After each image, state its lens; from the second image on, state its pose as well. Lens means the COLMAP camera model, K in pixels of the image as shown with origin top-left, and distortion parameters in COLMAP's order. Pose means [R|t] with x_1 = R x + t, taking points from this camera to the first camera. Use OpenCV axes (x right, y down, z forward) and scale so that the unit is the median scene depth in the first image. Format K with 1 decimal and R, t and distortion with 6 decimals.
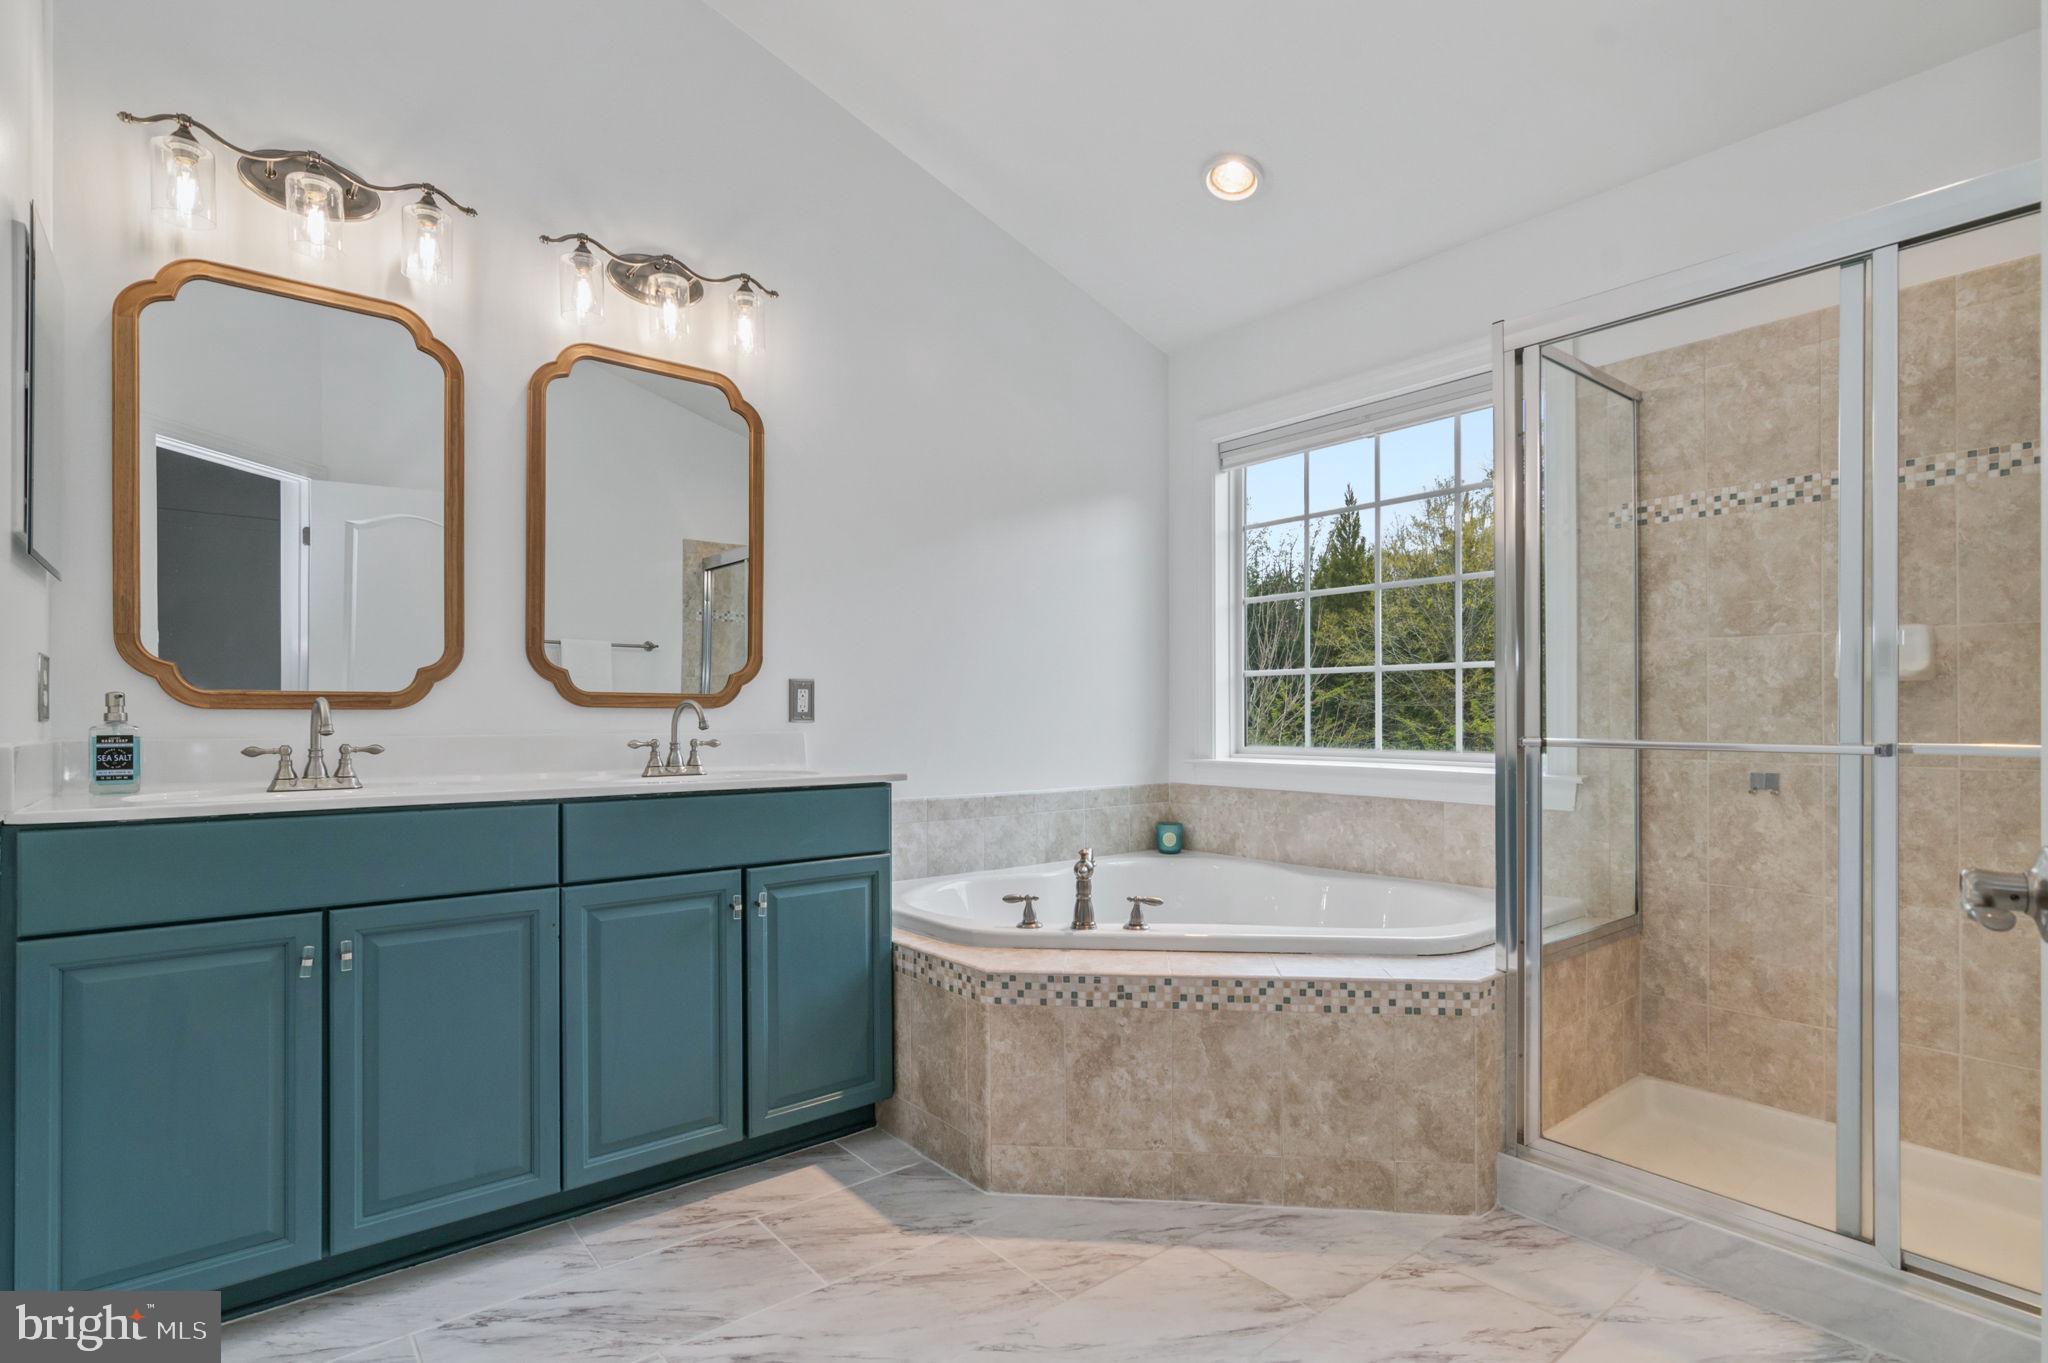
lens RADIAL K [[993.0, 0, 1016.7], [0, 993.0, 700.7], [0, 0, 1]] dist [-0.000845, 0.001359]
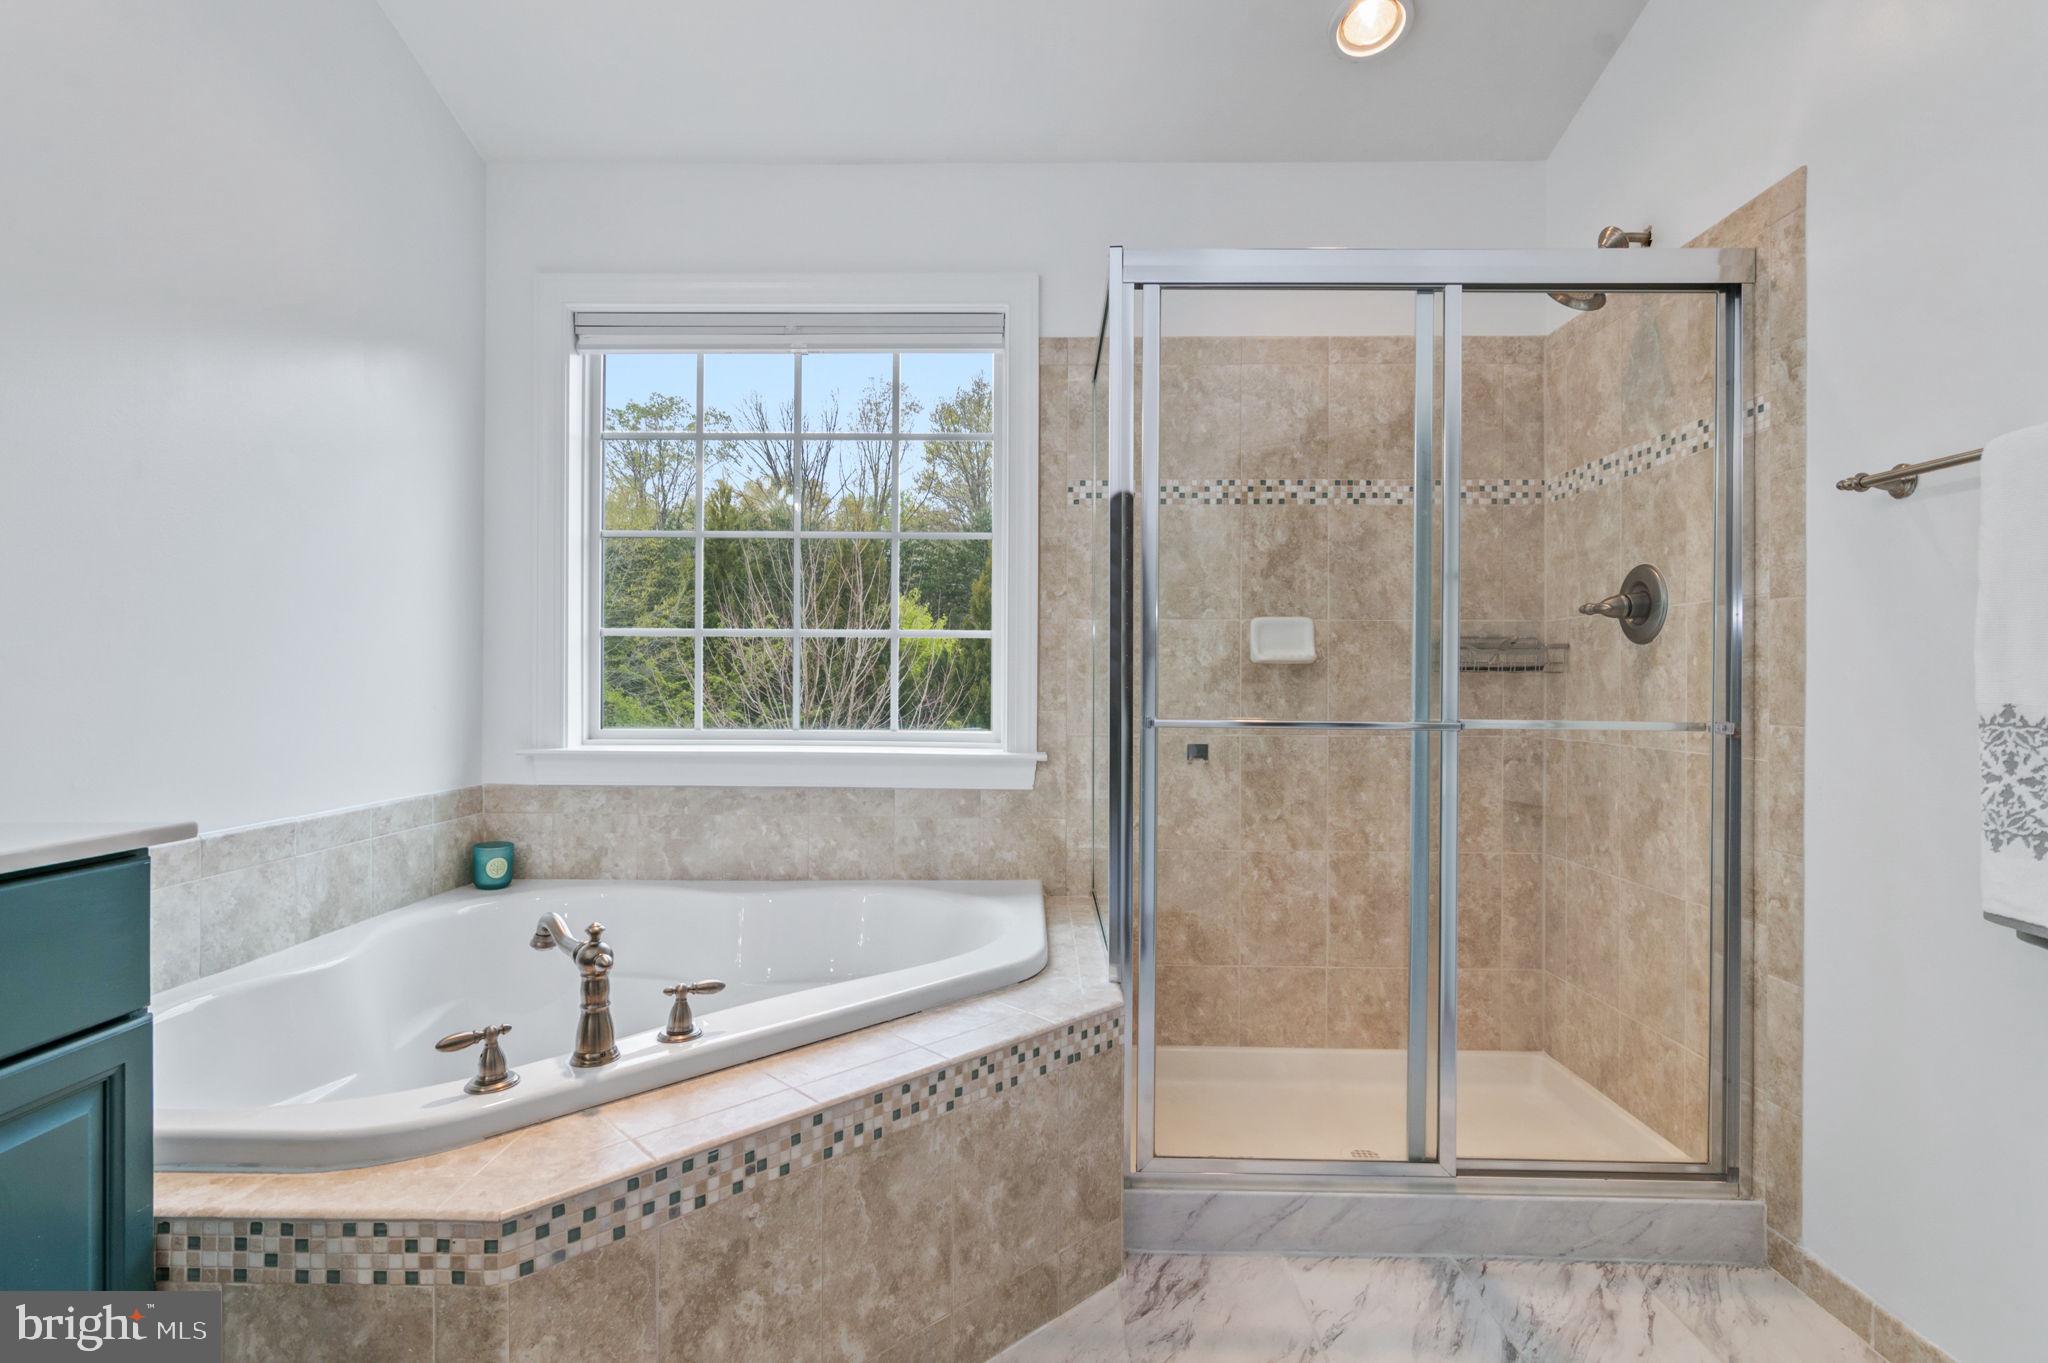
lens RADIAL K [[993.0, 0, 1024.3], [0, 993.0, 679.9], [0, 0, 1]] dist [-0.000845, 0.001359]
pose [[0.644592, 0.009750, 0.764465, -0.216374], [-0.018432, 0.999826, 0.002790, 0.002049], [-0.764305, -0.015889, 0.644659, 0.443732]]
